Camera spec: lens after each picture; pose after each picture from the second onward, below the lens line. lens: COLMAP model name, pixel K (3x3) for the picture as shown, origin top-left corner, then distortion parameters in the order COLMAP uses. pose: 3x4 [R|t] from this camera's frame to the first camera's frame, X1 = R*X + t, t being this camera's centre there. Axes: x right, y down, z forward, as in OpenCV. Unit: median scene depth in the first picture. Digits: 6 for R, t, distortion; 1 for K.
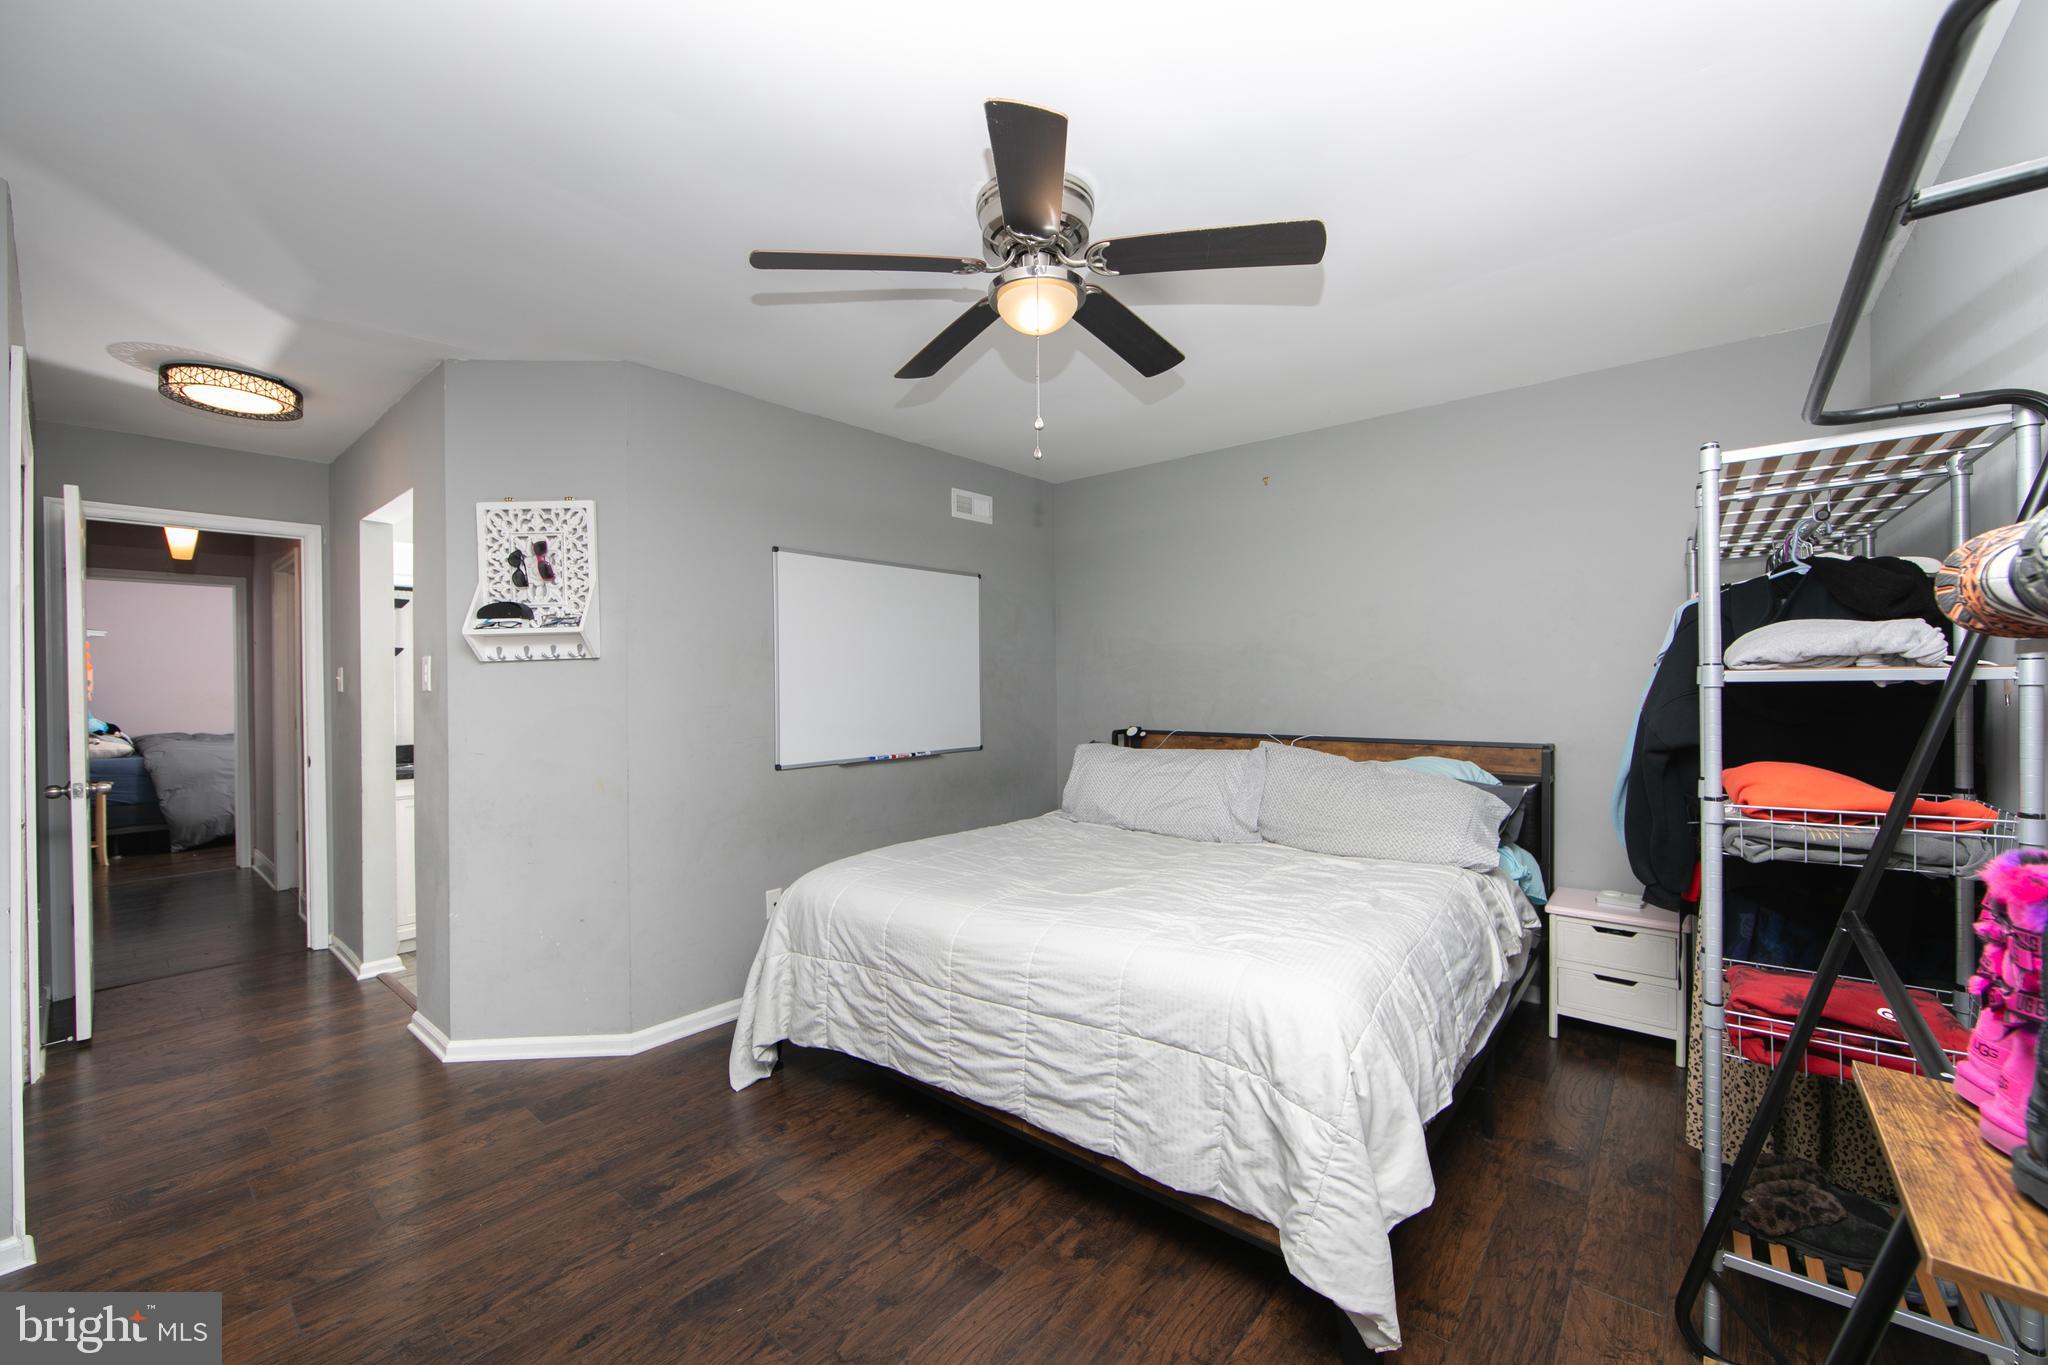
lens RADIAL K [[817.7, 0, 1030.5], [0, 817.7, 683.1], [0, 0, 1]] dist [-0.004828, 0.000039]
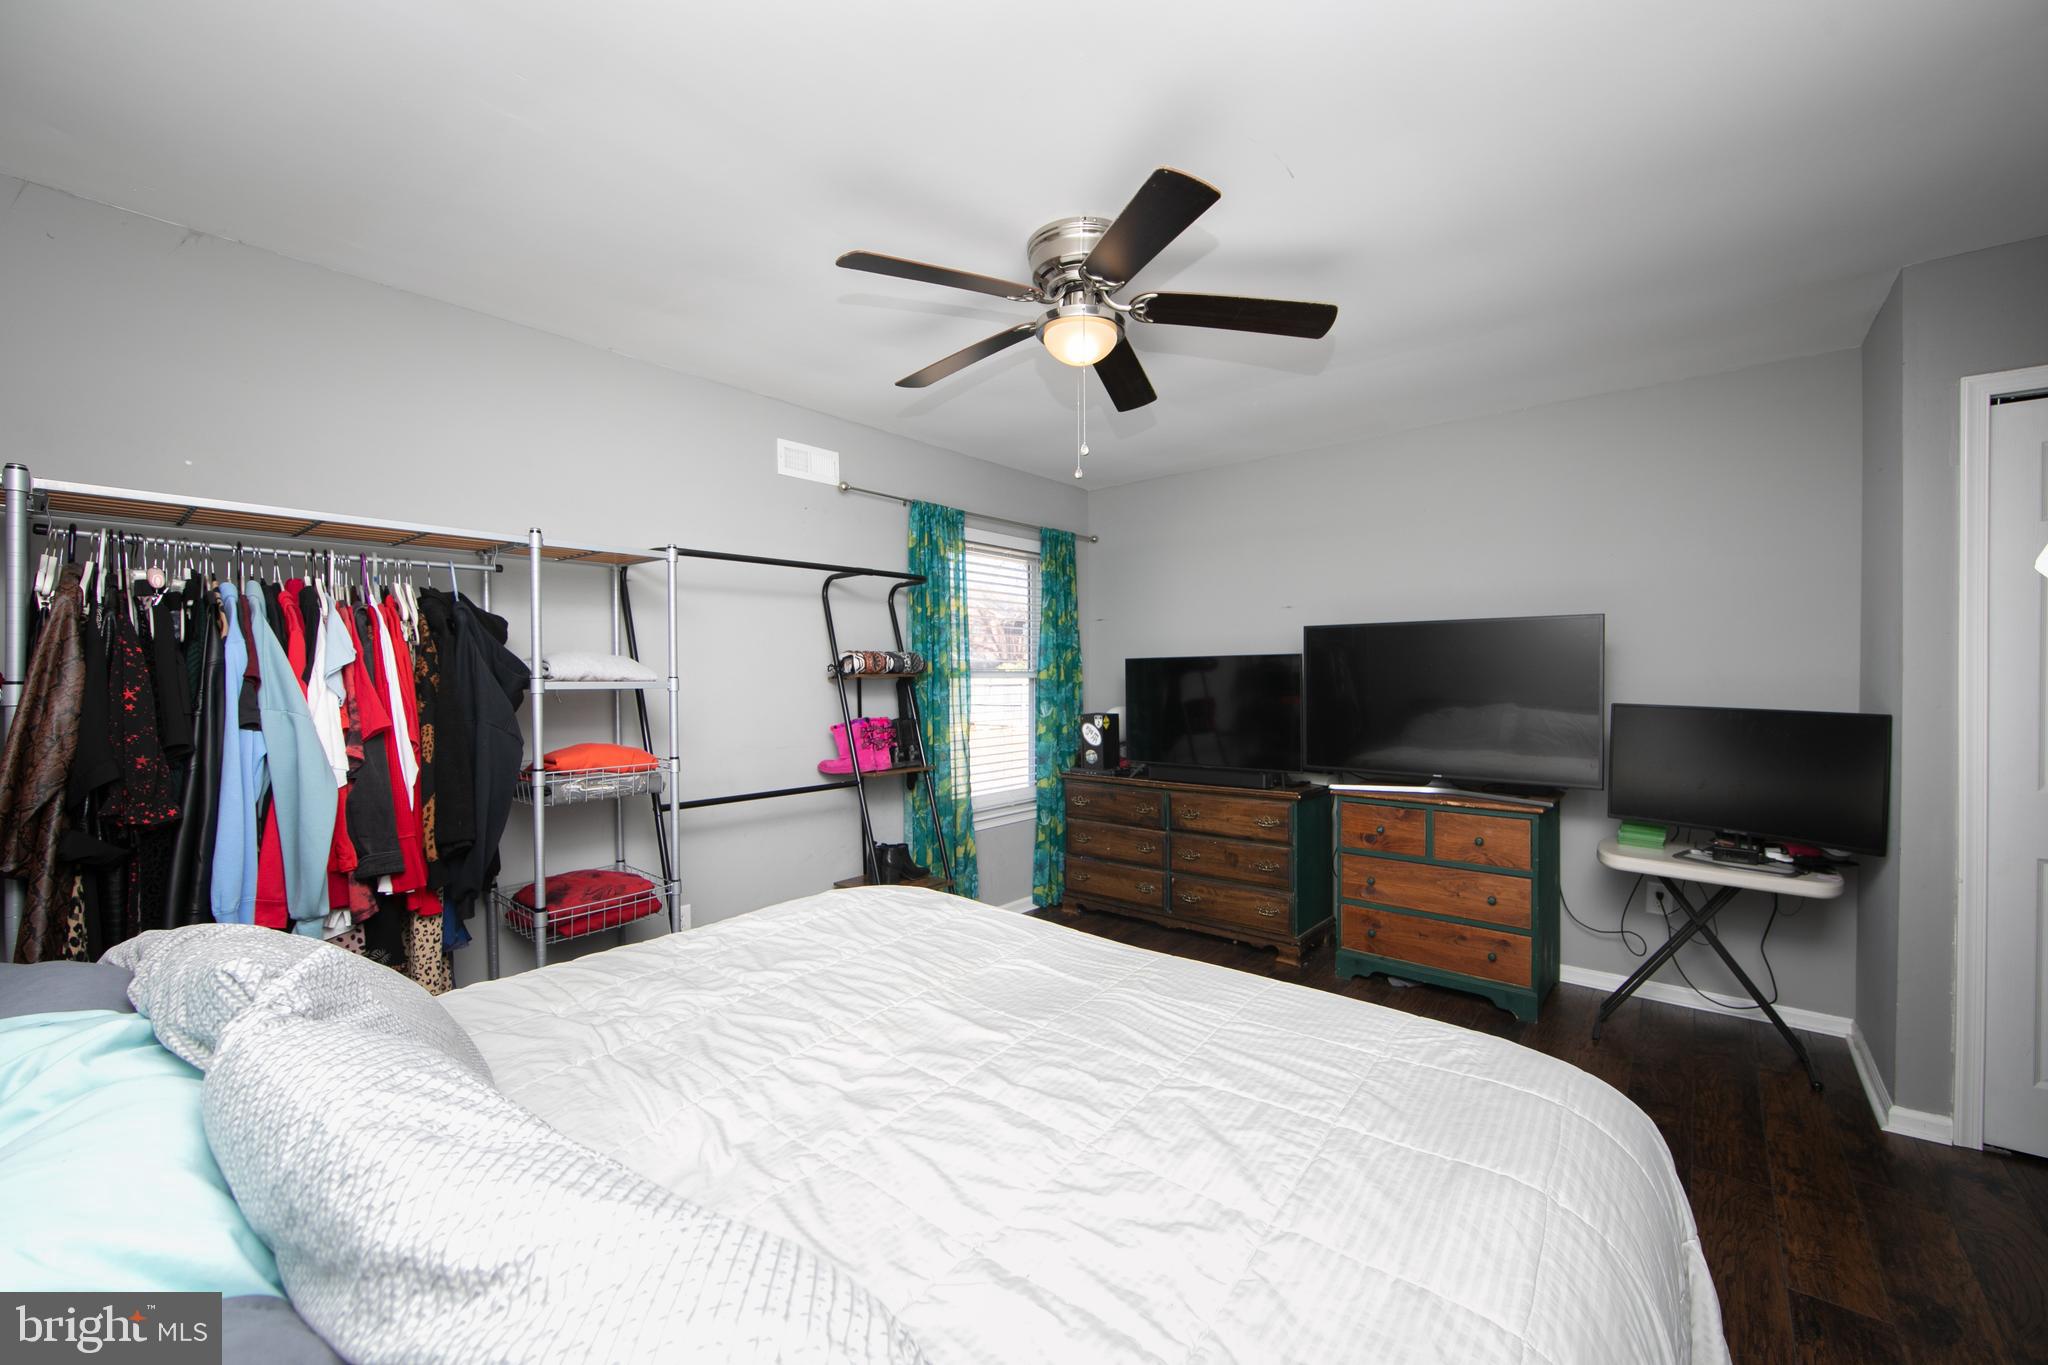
lens RADIAL K [[817.7, 0, 1030.5], [0, 817.7, 683.1], [0, 0, 1]] dist [-0.004828, 0.000039]
pose [[-0.999943, 0.010668, 0.000062, 0.073680], [0.010668, 0.999779, 0.018090, -0.023427], [0.000131, 0.018089, -0.999836, 1.899118]]
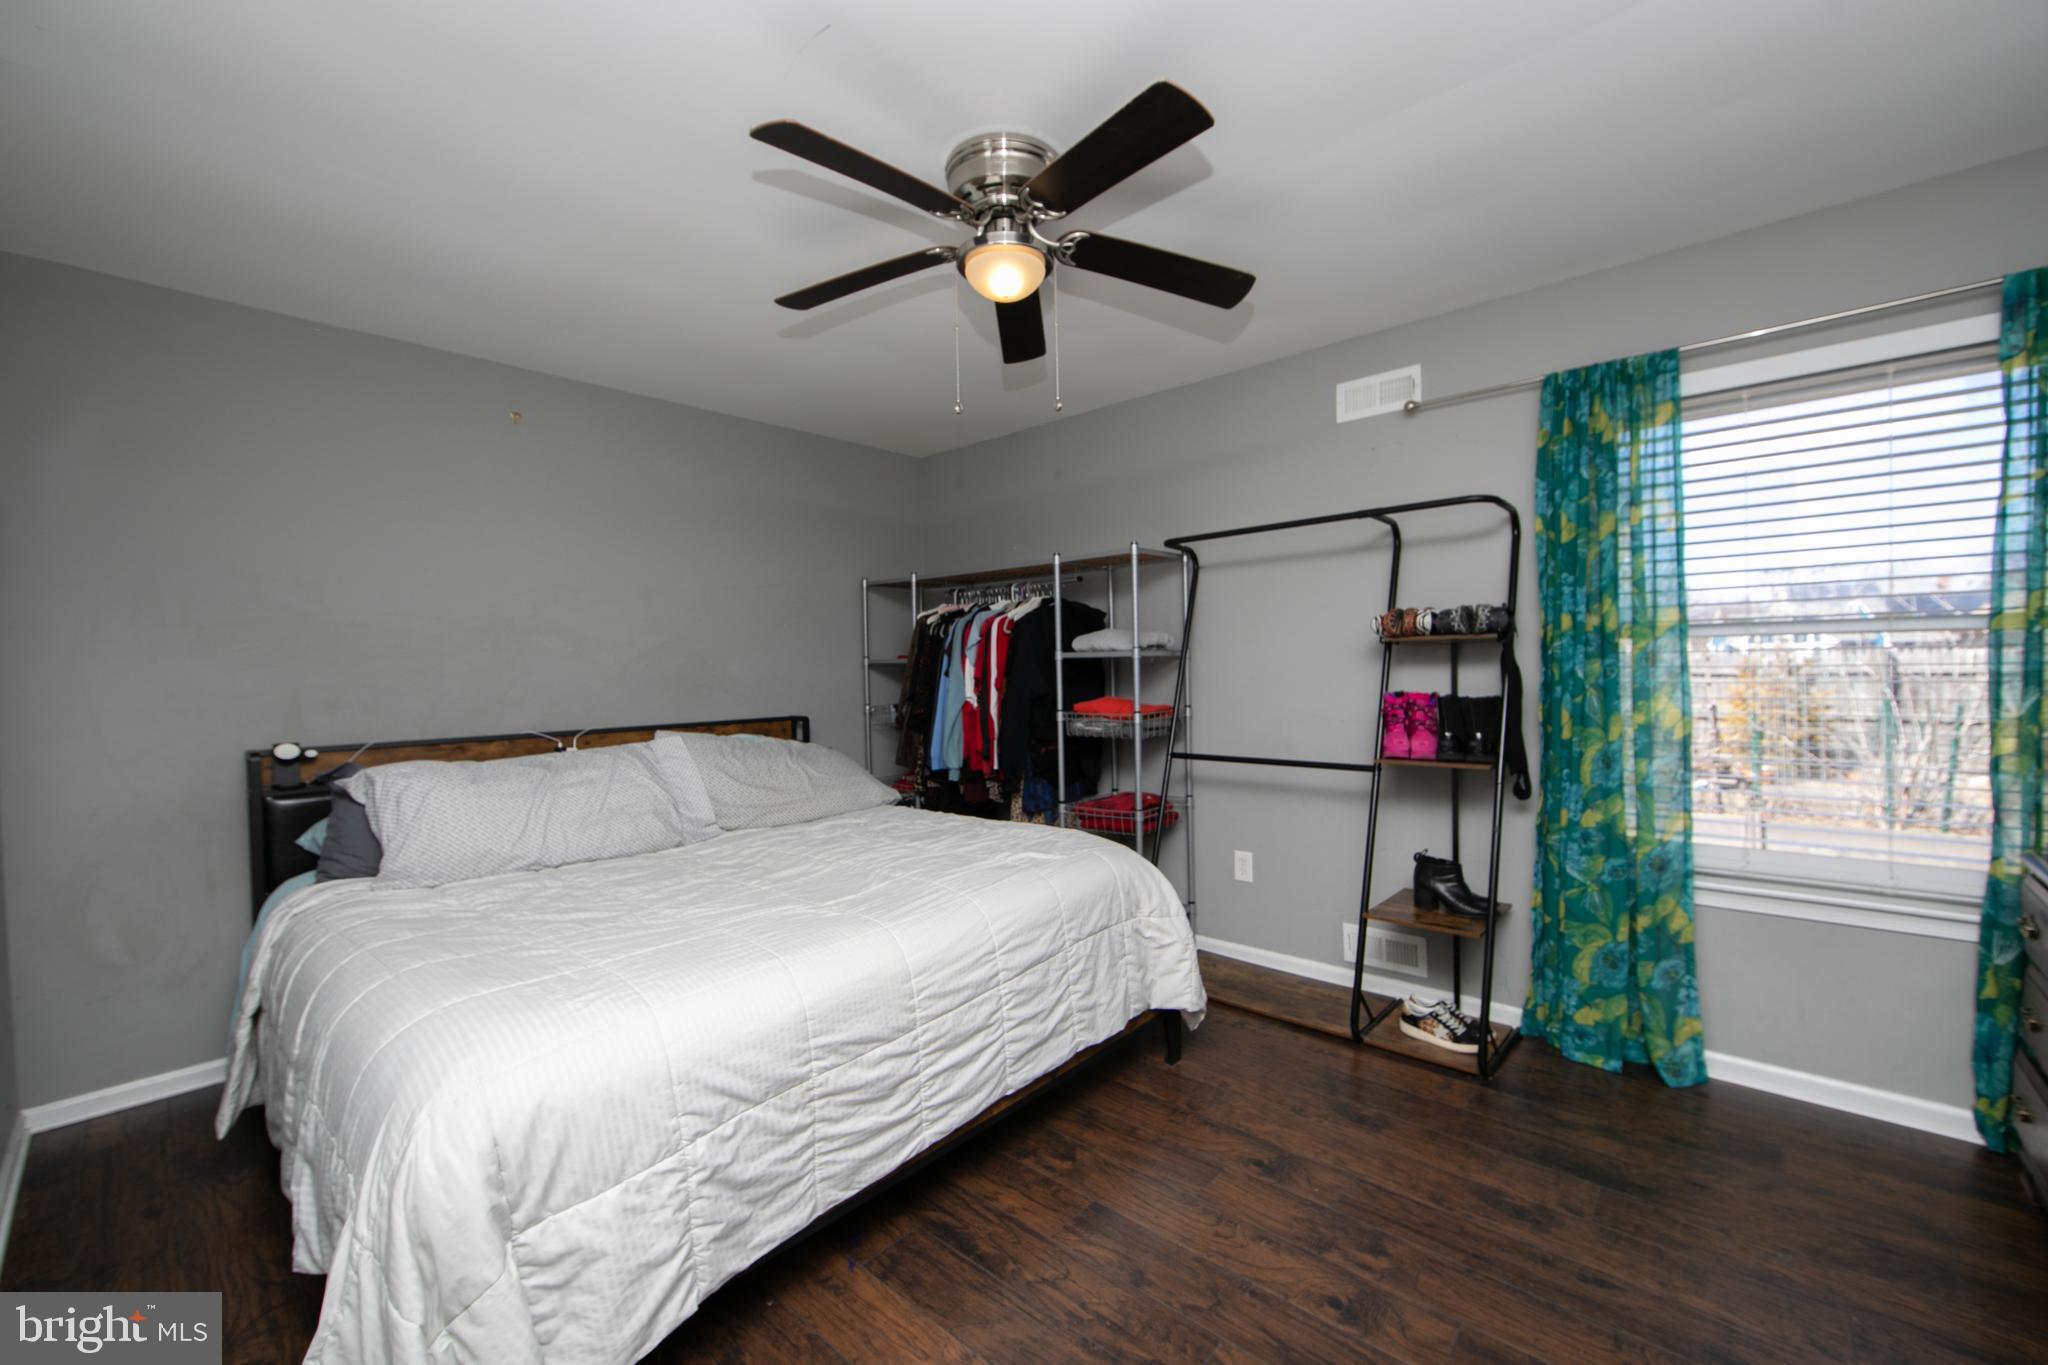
lens RADIAL K [[817.7, 0, 1030.5], [0, 817.7, 683.1], [0, 0, 1]] dist [-0.004828, 0.000039]
pose [[0.033933, -0.009349, 0.999380, -0.899193], [0.022894, 0.999701, 0.008575, 0.031238], [-0.999162, 0.022589, 0.034137, 0.851487]]
